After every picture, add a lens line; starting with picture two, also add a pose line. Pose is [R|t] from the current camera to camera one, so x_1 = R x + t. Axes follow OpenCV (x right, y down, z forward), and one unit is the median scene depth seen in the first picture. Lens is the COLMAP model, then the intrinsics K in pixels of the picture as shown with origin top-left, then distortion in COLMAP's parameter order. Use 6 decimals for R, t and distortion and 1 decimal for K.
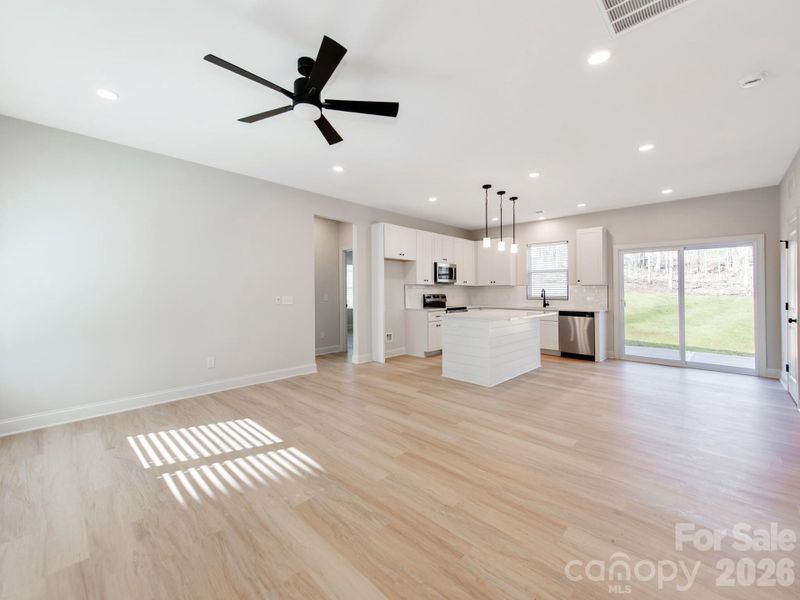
lens RADIAL K [[332.1, 0, 412.0], [0, 332.1, 283.6], [0, 0, 1]] dist [0.000147, -0.000105]
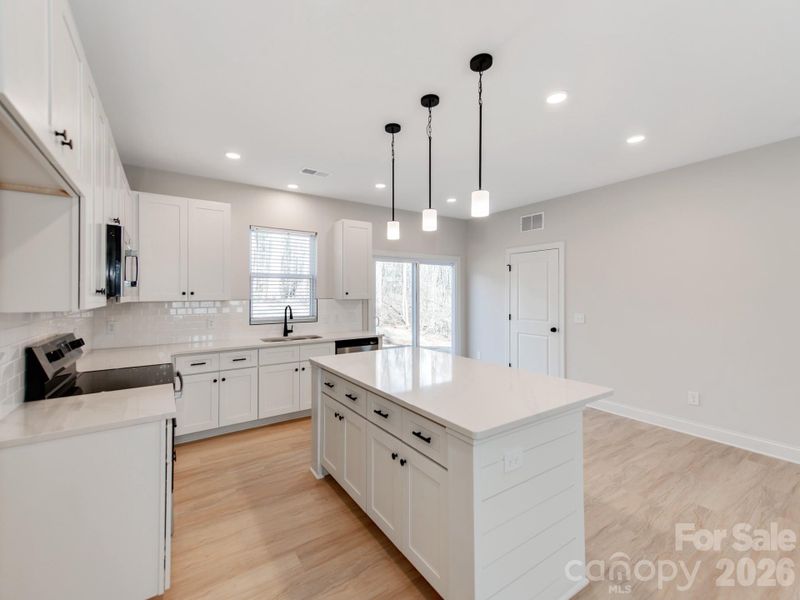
lens RADIAL K [[333.4, 0, 381.7], [0, 333.4, 291.7], [0, 0, 1]] dist [0.011140, -0.000097]
pose [[0.254718, 0.006623, 0.966993, -0.155262], [-0.014562, 0.999889, -0.003012, -0.010680], [-0.966906, -0.013314, 0.254786, 0.767978]]
